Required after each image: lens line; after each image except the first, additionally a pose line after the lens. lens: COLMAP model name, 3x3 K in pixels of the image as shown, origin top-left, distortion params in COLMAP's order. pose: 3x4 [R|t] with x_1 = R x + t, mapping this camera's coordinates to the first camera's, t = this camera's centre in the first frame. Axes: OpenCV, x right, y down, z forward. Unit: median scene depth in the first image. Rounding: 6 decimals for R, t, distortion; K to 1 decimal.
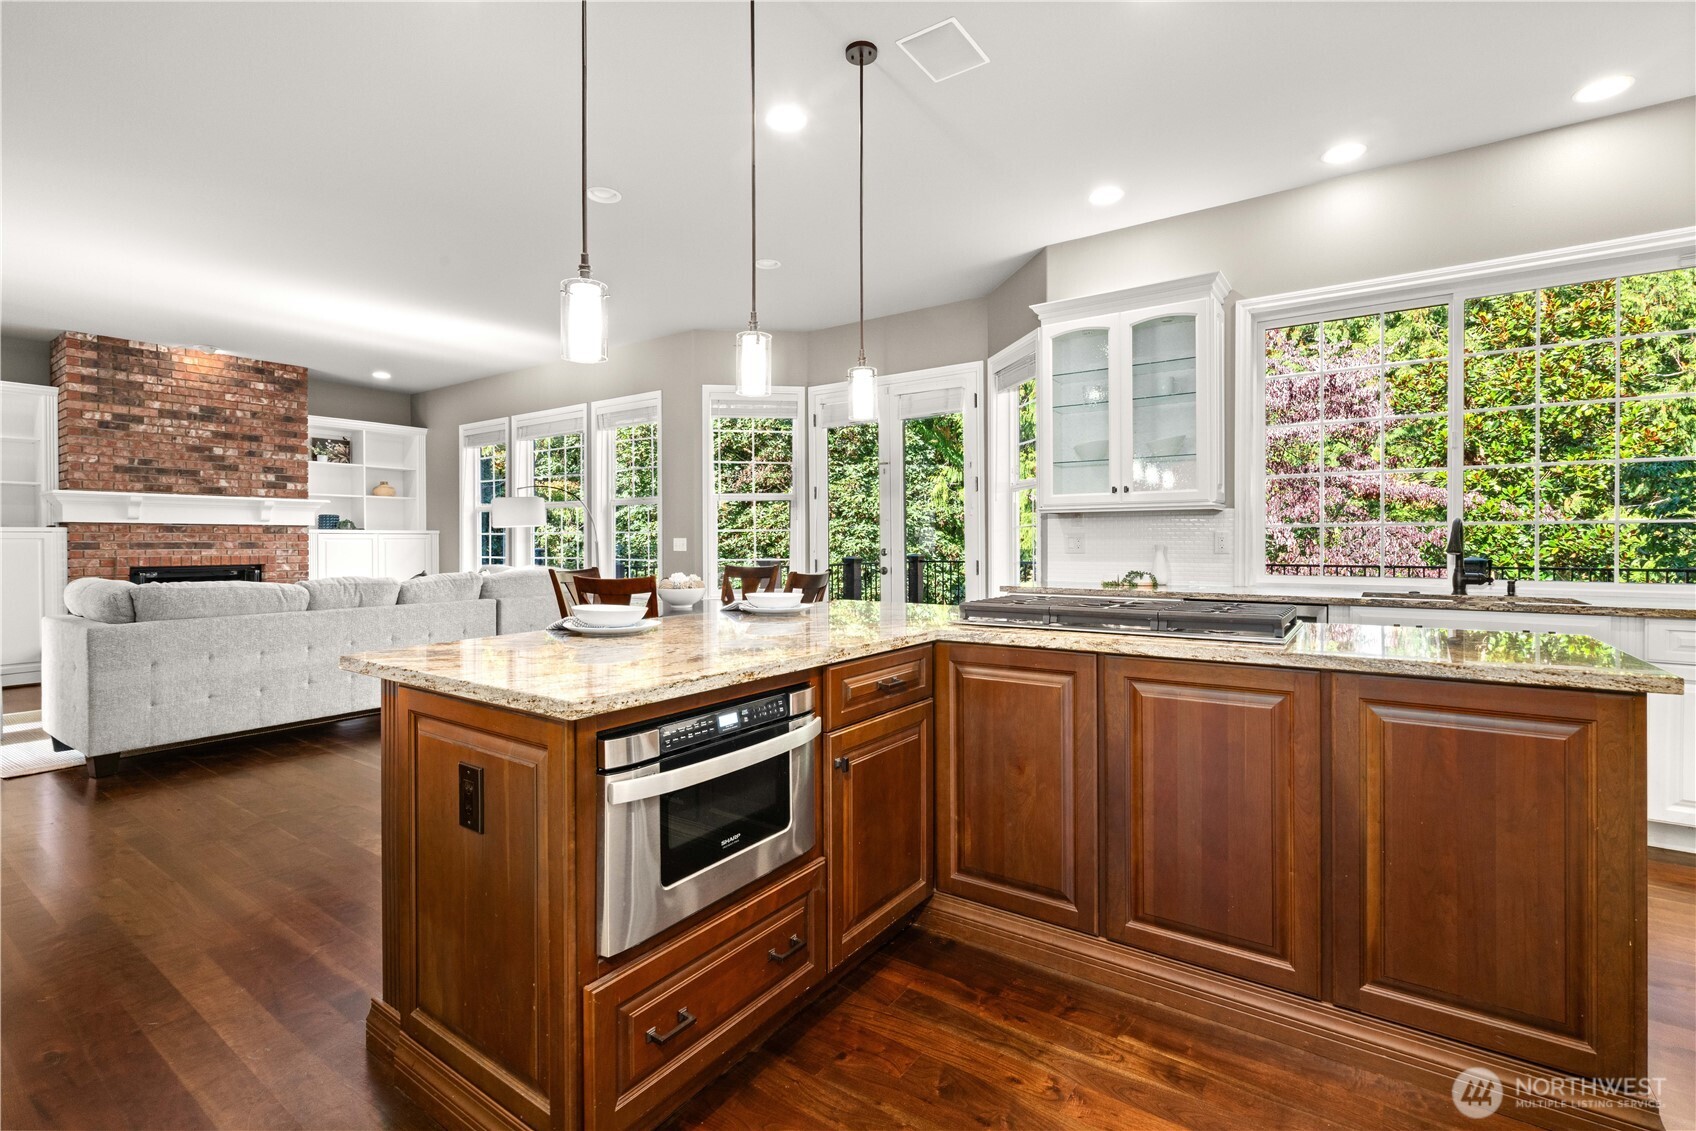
lens RADIAL K [[769.5, 0, 844.2], [0, 769.5, 549.1], [0, 0, 1]] dist [-0.002248, -0.000194]
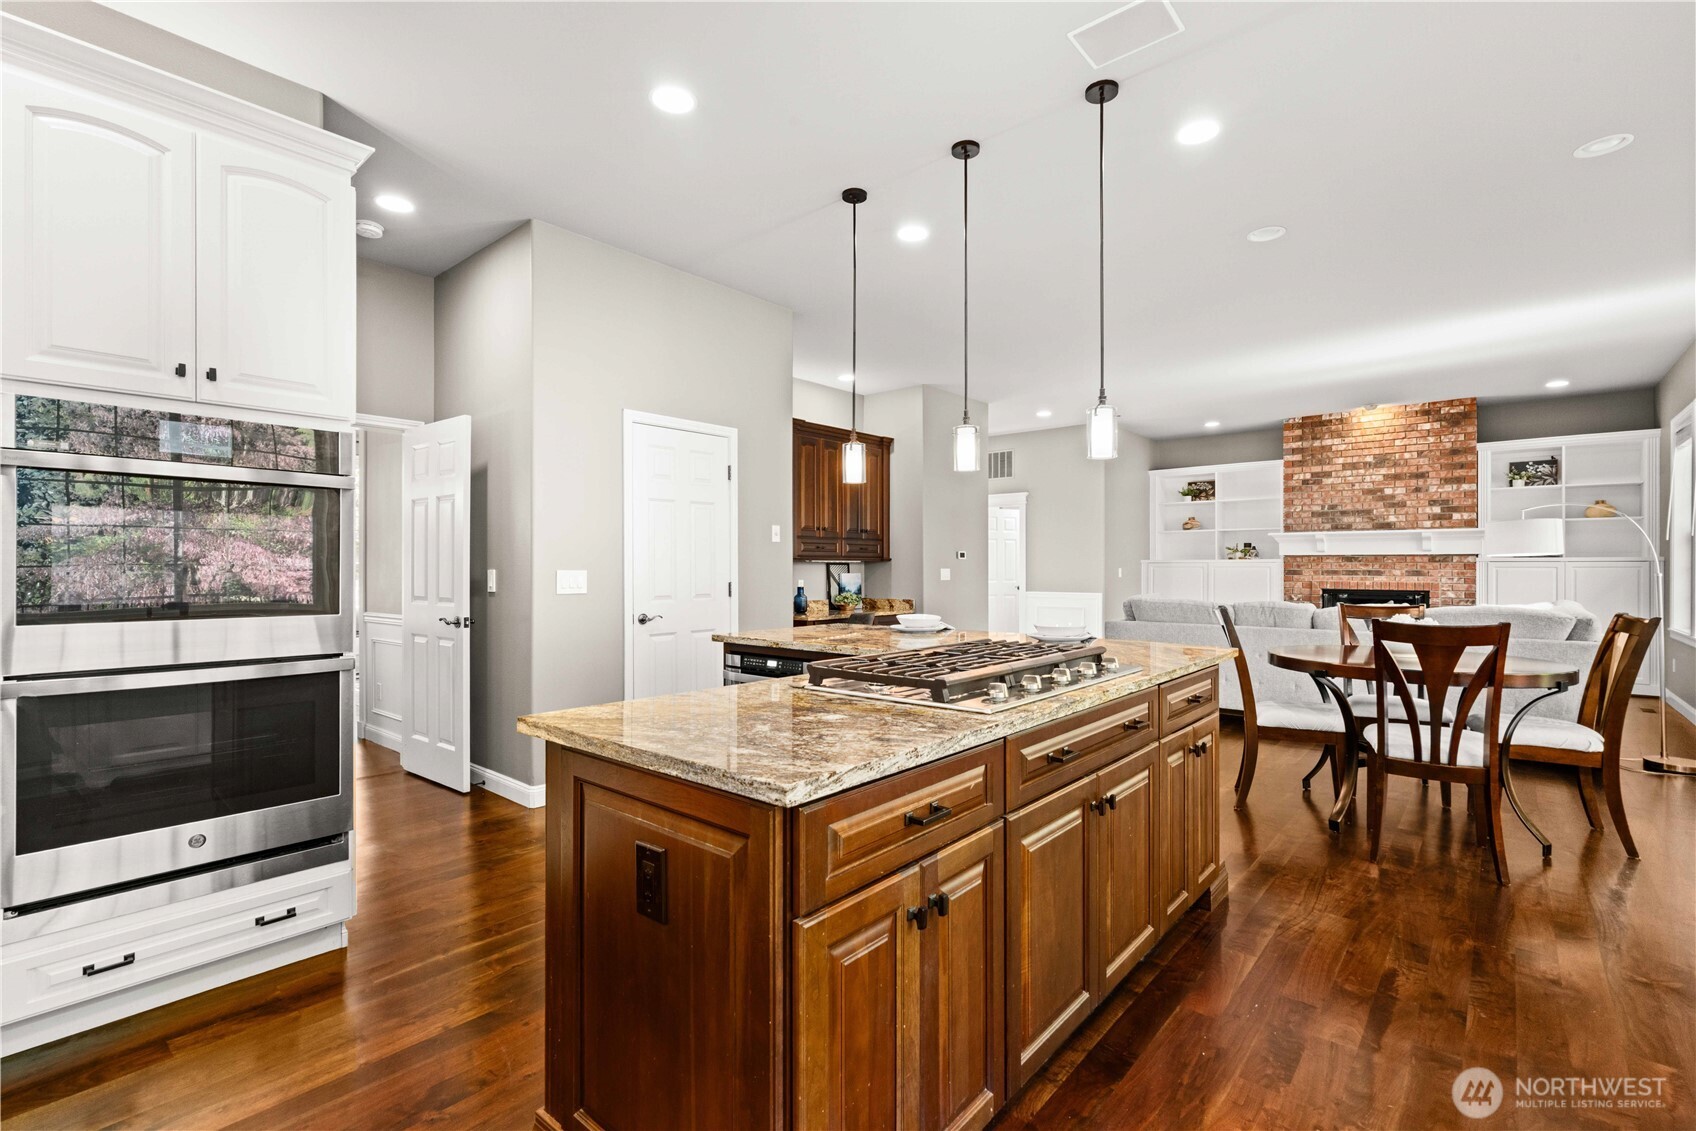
lens RADIAL K [[769.5, 0, 845.0], [0, 769.5, 564.3], [0, 0, 1]] dist [-0.002248, -0.000194]
pose [[-0.100929, 0.001352, -0.994893, 0.420636], [-0.010178, 0.999945, 0.002392, -0.012296], [0.994842, 0.010368, -0.100910, 0.308921]]
